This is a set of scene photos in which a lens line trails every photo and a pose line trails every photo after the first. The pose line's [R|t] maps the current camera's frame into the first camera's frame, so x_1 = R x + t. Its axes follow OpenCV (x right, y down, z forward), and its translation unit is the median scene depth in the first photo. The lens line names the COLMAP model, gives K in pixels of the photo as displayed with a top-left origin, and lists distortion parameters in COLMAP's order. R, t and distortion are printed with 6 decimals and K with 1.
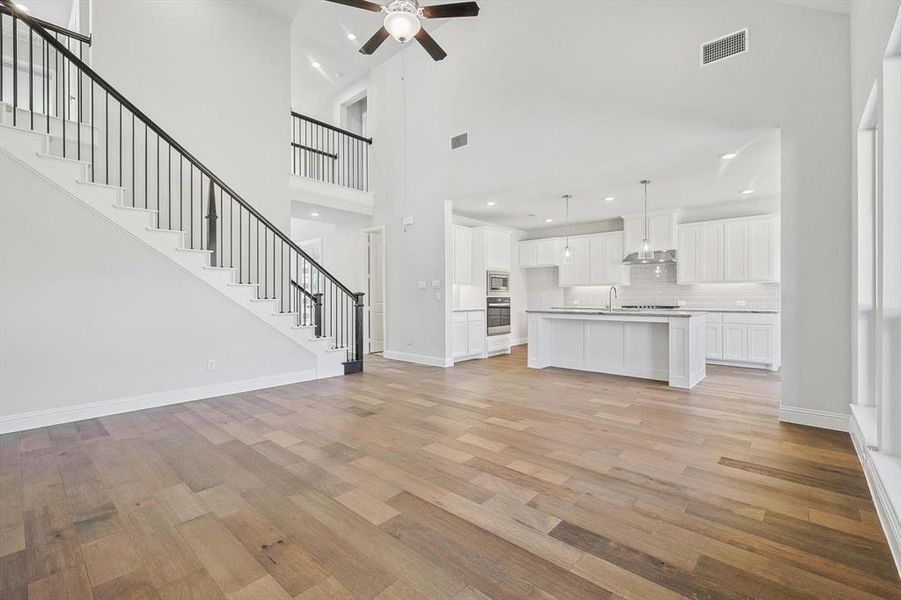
lens RADIAL K [[394.9, 0, 452.1], [0, 394.9, 299.3], [0, 0, 1]] dist [0.008458, -0.000531]
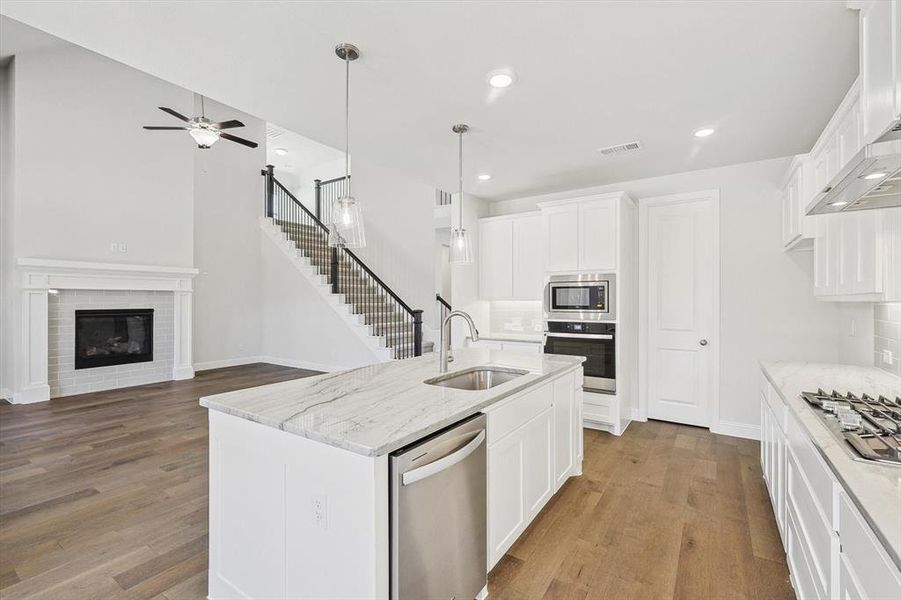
lens RADIAL K [[394.9, 0, 449.5], [0, 394.9, 296.6], [0, 0, 1]] dist [0.008458, -0.000531]
pose [[0.142566, -0.005753, -0.989769, 0.814729], [-0.007285, 0.999950, -0.006862, -0.045893], [0.989758, 0.008189, 0.142517, 0.938427]]
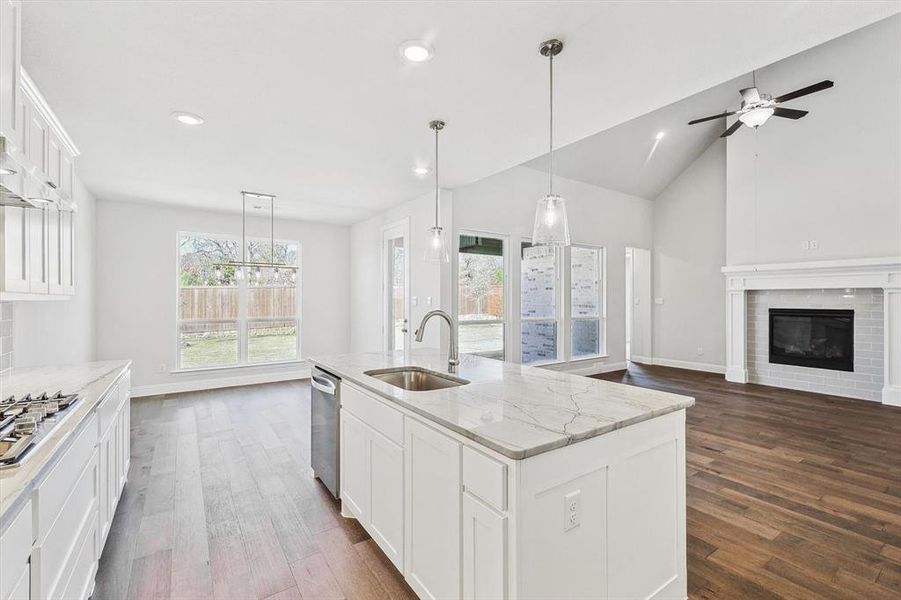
lens RADIAL K [[394.9, 0, 455.7], [0, 394.9, 298.8], [0, 0, 1]] dist [0.008458, -0.000531]
pose [[-0.974574, -0.000687, 0.224063, 0.307425], [0.000991, 0.999972, 0.007376, -0.047554], [-0.224062, 0.007410, -0.974547, 1.391056]]
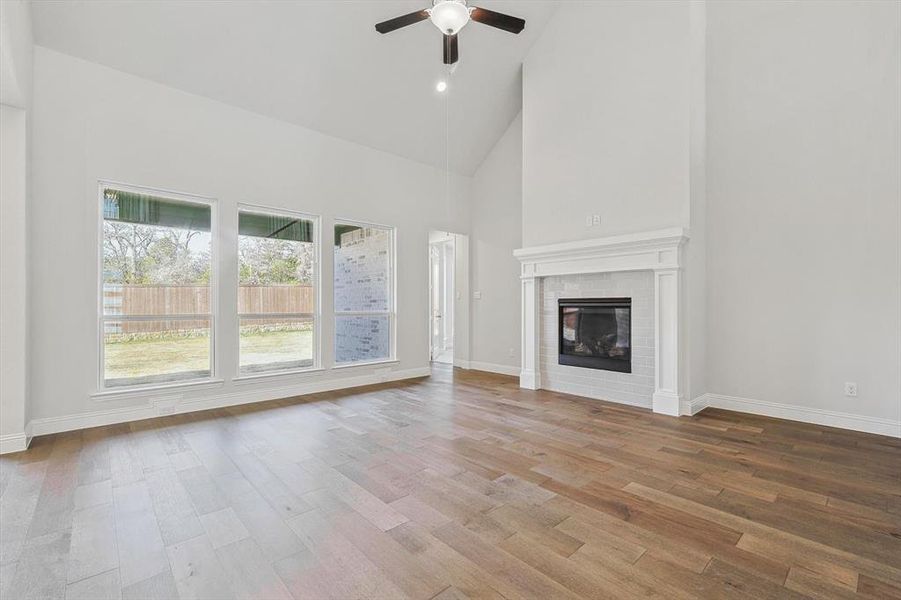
lens RADIAL K [[394.9, 0, 454.5], [0, 394.9, 305.5], [0, 0, 1]] dist [0.008458, -0.000531]
pose [[-0.994902, 0.003008, 0.100806, -0.126546], [0.003868, 0.999958, 0.008337, -0.006614], [-0.100777, 0.008685, -0.994871, 1.067086]]
